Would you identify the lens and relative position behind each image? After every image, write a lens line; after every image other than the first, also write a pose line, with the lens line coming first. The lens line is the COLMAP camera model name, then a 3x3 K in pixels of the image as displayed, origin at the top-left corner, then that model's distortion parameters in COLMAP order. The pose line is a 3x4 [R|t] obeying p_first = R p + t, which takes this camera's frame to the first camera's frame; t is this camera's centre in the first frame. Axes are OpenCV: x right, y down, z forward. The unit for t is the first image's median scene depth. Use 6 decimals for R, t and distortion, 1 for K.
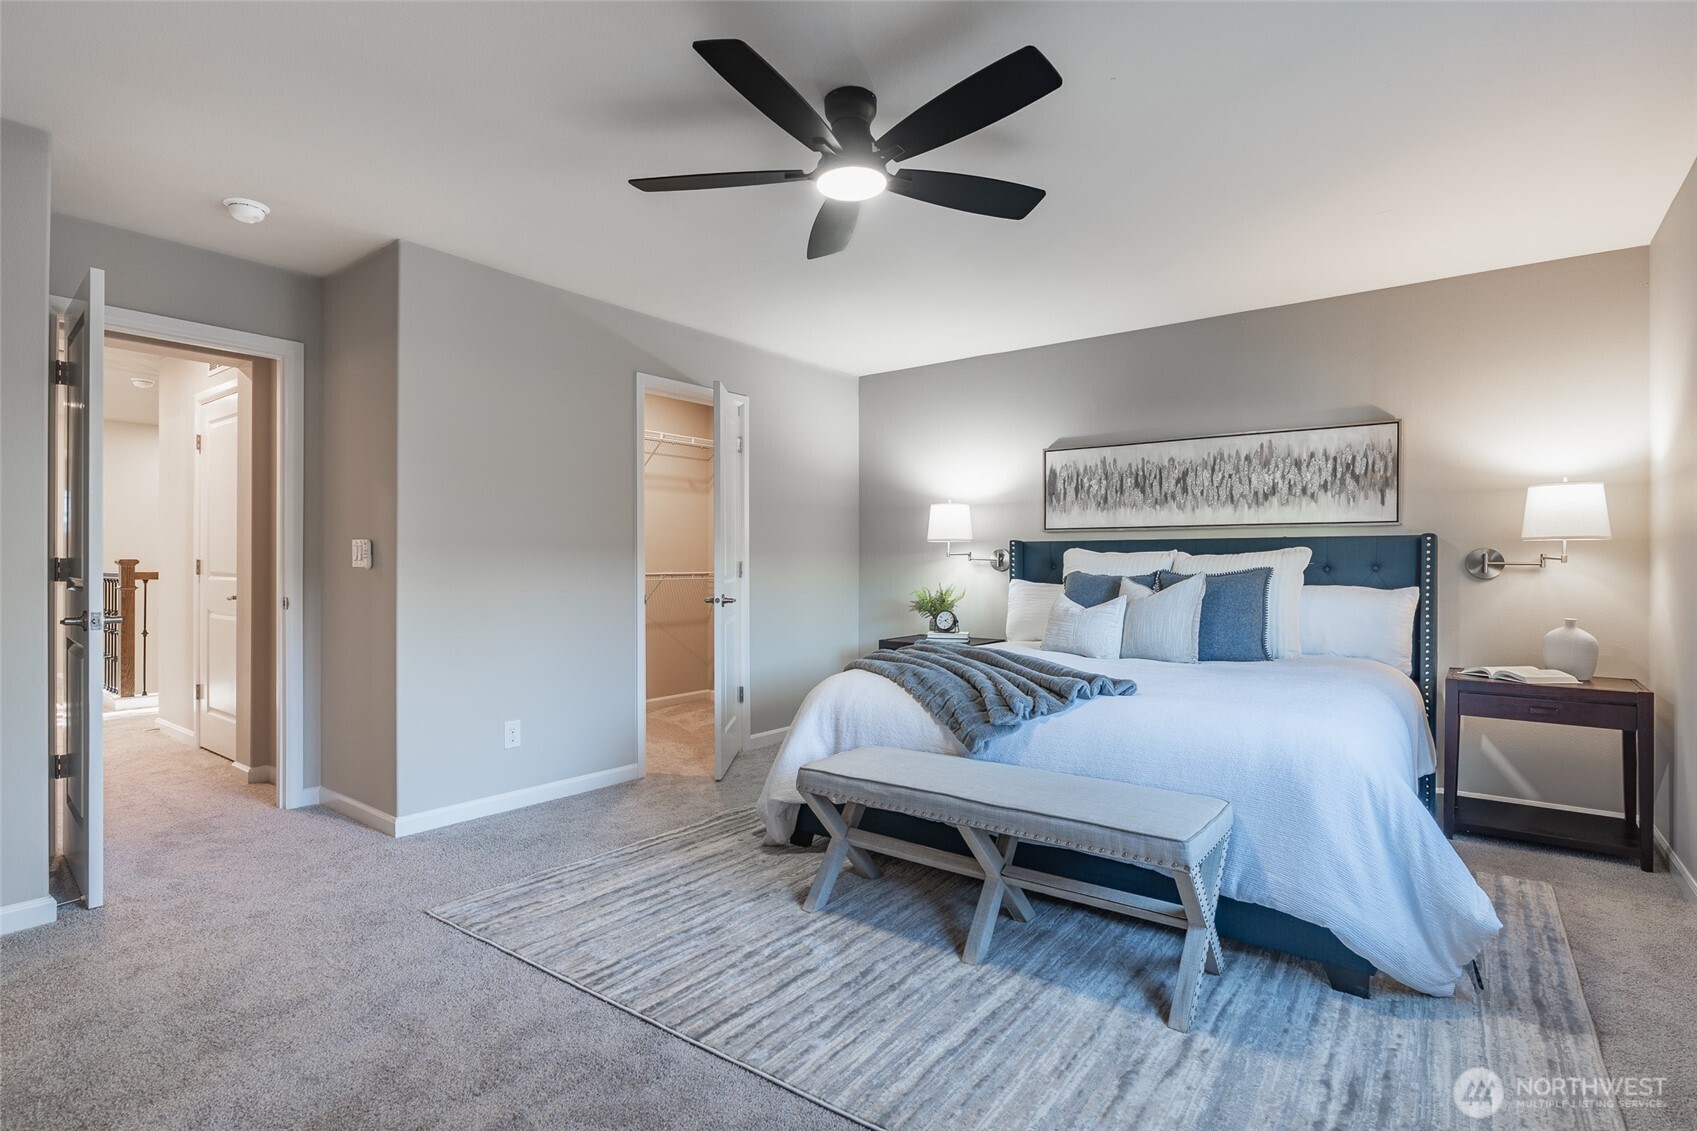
lens RADIAL K [[839.8, 0, 841.6], [0, 839.8, 519.3], [0, 0, 1]] dist [0.000894, 0.000162]
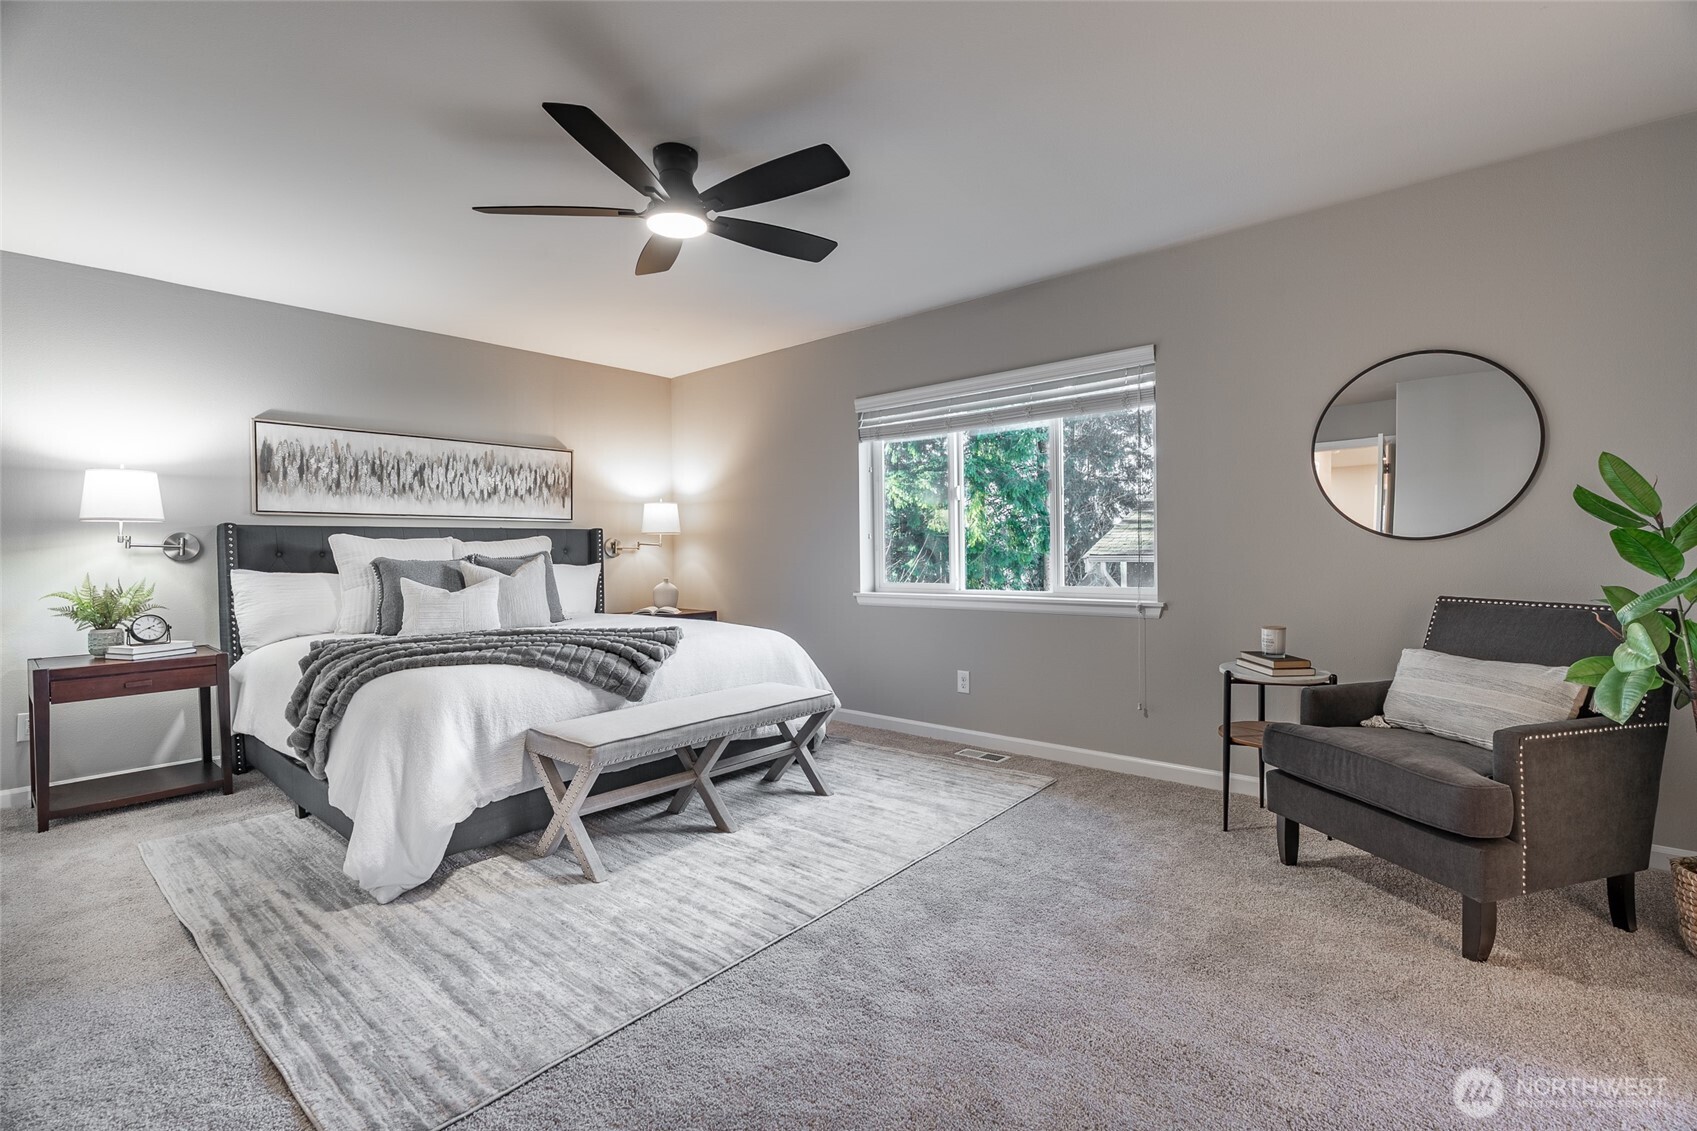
lens RADIAL K [[763.5, 0, 848.5], [0, 763.5, 565.5], [0, 0, 1]] dist [-0.000543, -0.000204]
pose [[0.066099, -0.030442, 0.997349, -0.585387], [-0.049115, 0.998224, 0.033724, 0.012651], [-0.996604, -0.051214, 0.064486, 0.391404]]
